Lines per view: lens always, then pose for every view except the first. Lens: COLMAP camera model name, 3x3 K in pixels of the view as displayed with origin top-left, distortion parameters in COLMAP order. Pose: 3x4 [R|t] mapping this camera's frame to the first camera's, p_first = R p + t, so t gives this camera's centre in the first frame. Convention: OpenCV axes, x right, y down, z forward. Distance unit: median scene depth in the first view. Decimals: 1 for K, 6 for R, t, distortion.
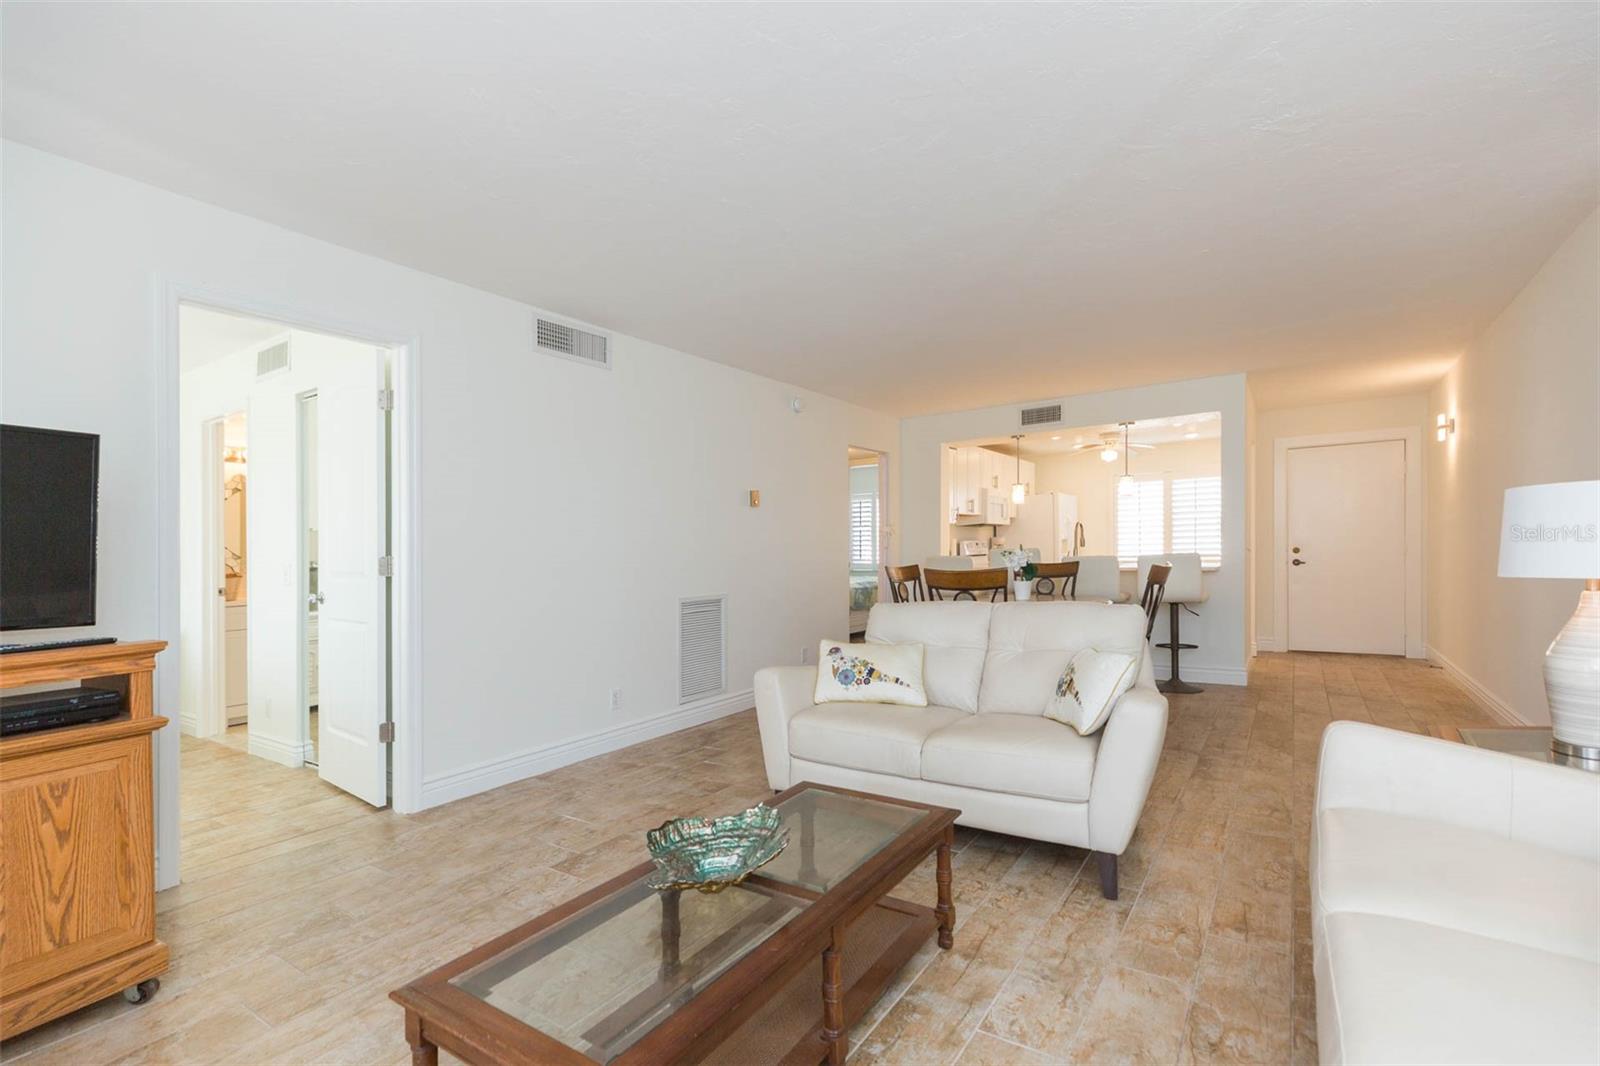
lens RADIAL K [[727.0, 0, 805.1], [0, 727.0, 533.1], [0, 0, 1]] dist [-0.000220, 0.000276]
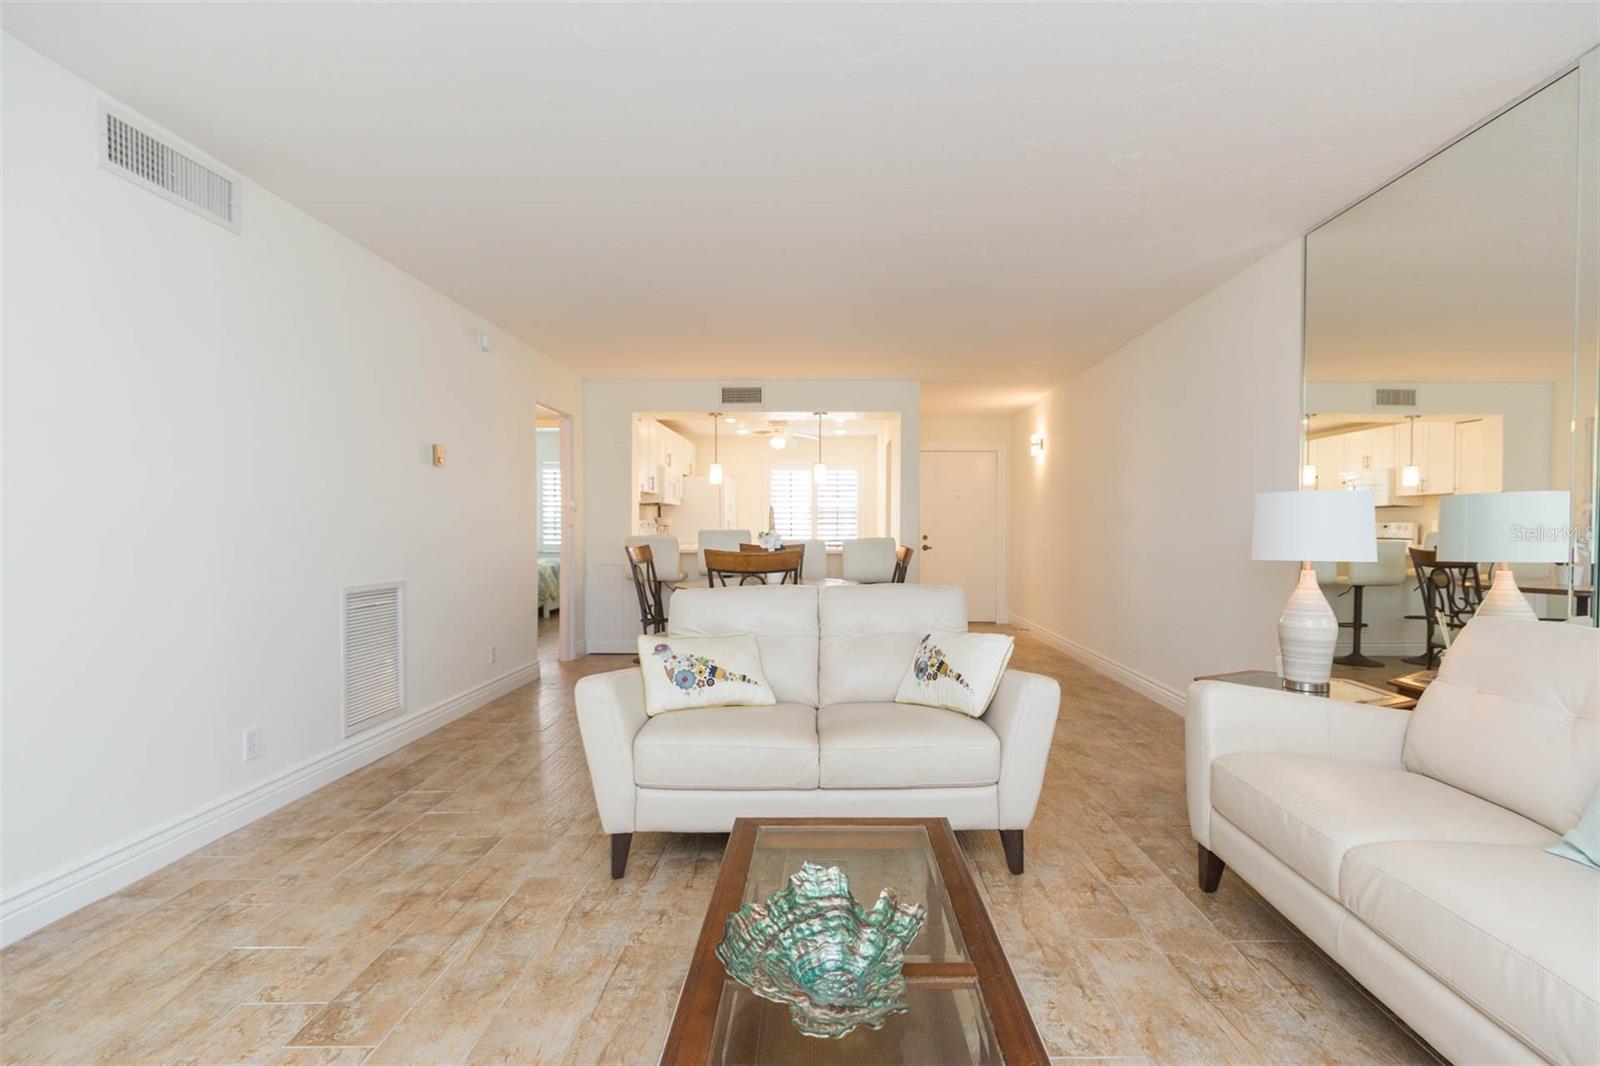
lens RADIAL K [[727.0, 0, 764.2], [0, 727.0, 537.6], [0, 0, 1]] dist [-0.000220, 0.000276]
pose [[0.825452, 0.020697, 0.564092, -0.260866], [-0.036672, 0.999183, 0.017003, 0.016180], [-0.563279, -0.034722, 0.825537, 0.215328]]
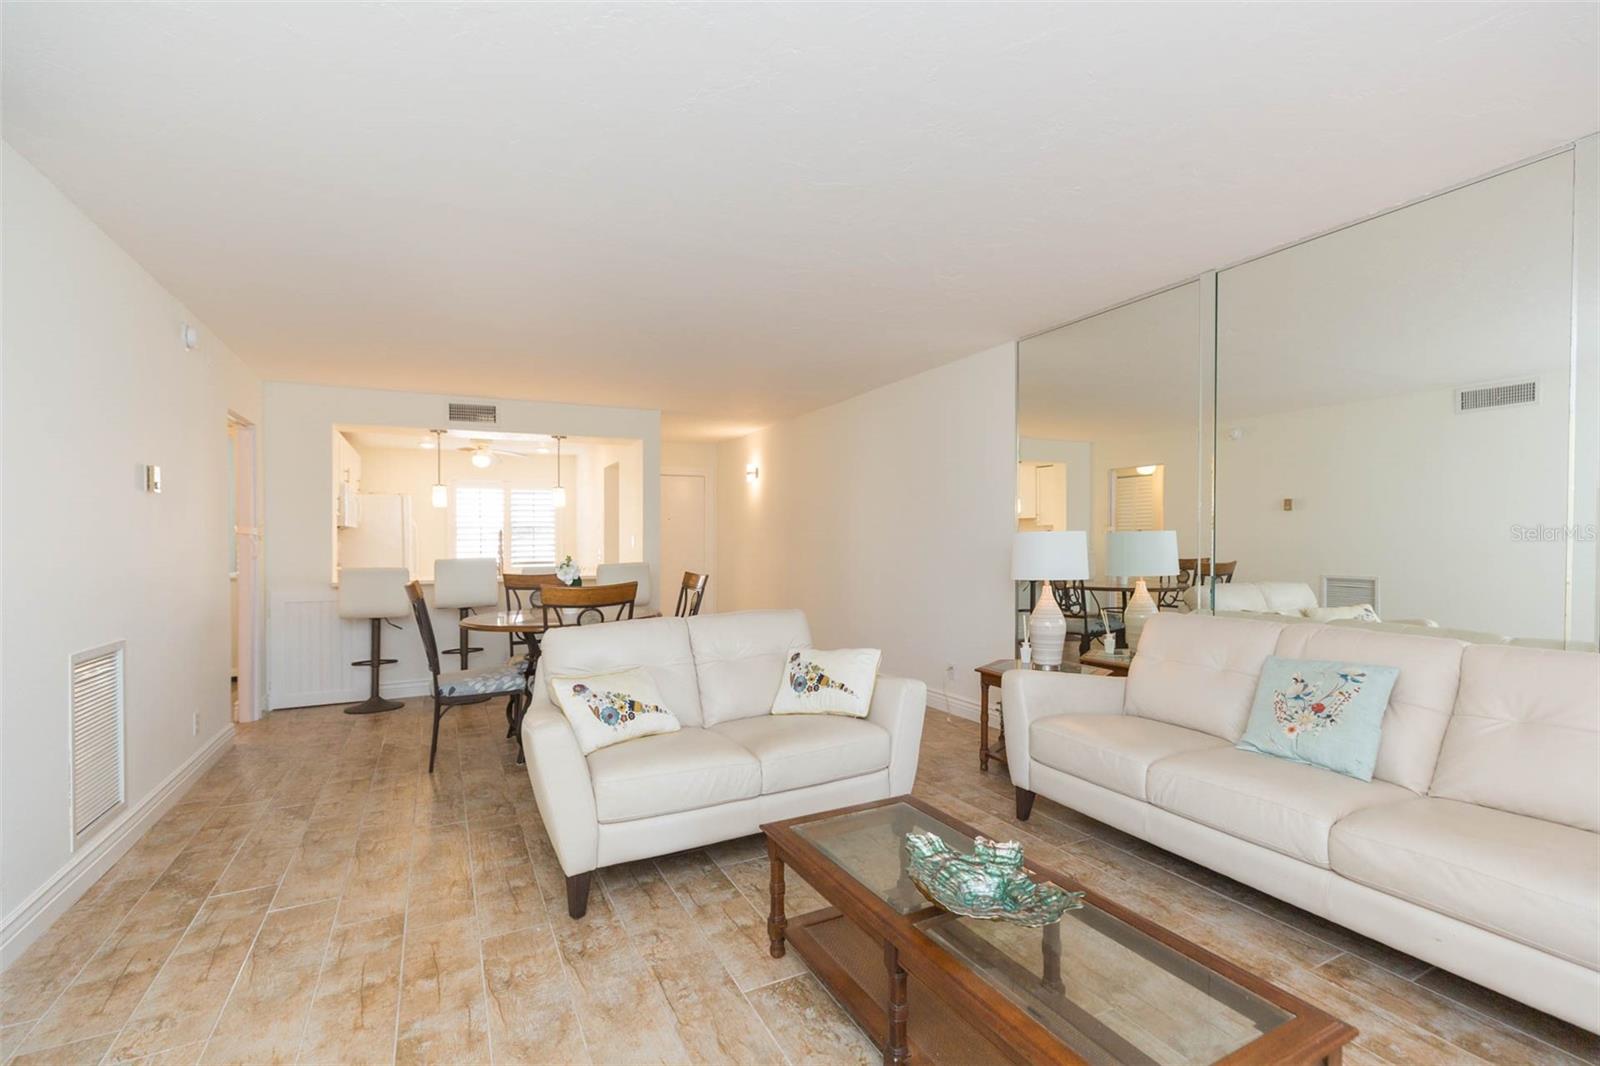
lens RADIAL K [[727.0, 0, 789.5], [0, 727.0, 558.5], [0, 0, 1]] dist [-0.000220, 0.000276]
pose [[0.480920, 0.003092, 0.876759, -0.444962], [-0.018336, 0.999811, 0.006532, 0.004578], [-0.876573, -0.019218, 0.480886, 0.314729]]
